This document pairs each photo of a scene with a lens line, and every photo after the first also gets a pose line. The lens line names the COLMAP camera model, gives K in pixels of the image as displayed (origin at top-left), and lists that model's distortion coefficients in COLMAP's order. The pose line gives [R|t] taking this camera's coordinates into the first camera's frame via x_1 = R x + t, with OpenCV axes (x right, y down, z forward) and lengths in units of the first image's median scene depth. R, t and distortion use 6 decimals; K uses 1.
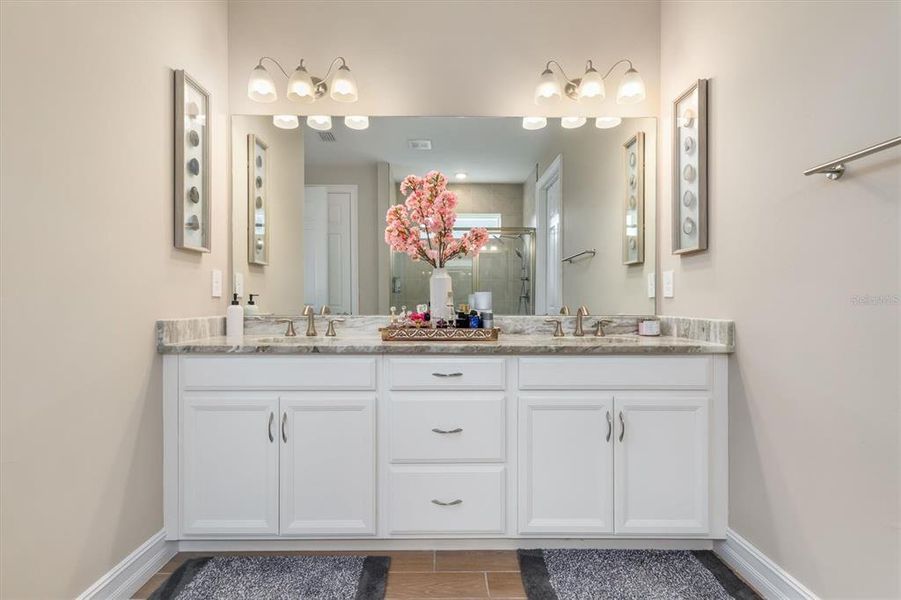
lens RADIAL K [[434.6, 0, 447.6], [0, 434.6, 302.4], [0, 0, 1]] dist [0.001604, -0.001154]
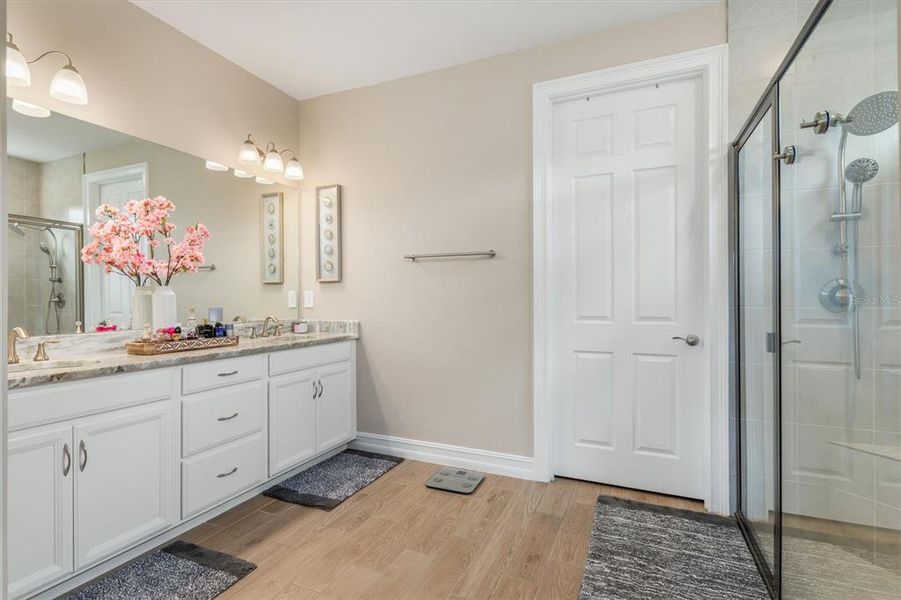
lens RADIAL K [[434.6, 0, 447.6], [0, 434.6, 302.4], [0, 0, 1]] dist [0.001604, -0.001154]
pose [[0.407589, -0.008897, 0.913122, -0.850808], [0.001540, 0.999958, 0.009056, -0.052203], [-0.913164, -0.002284, 0.407585, -0.112019]]
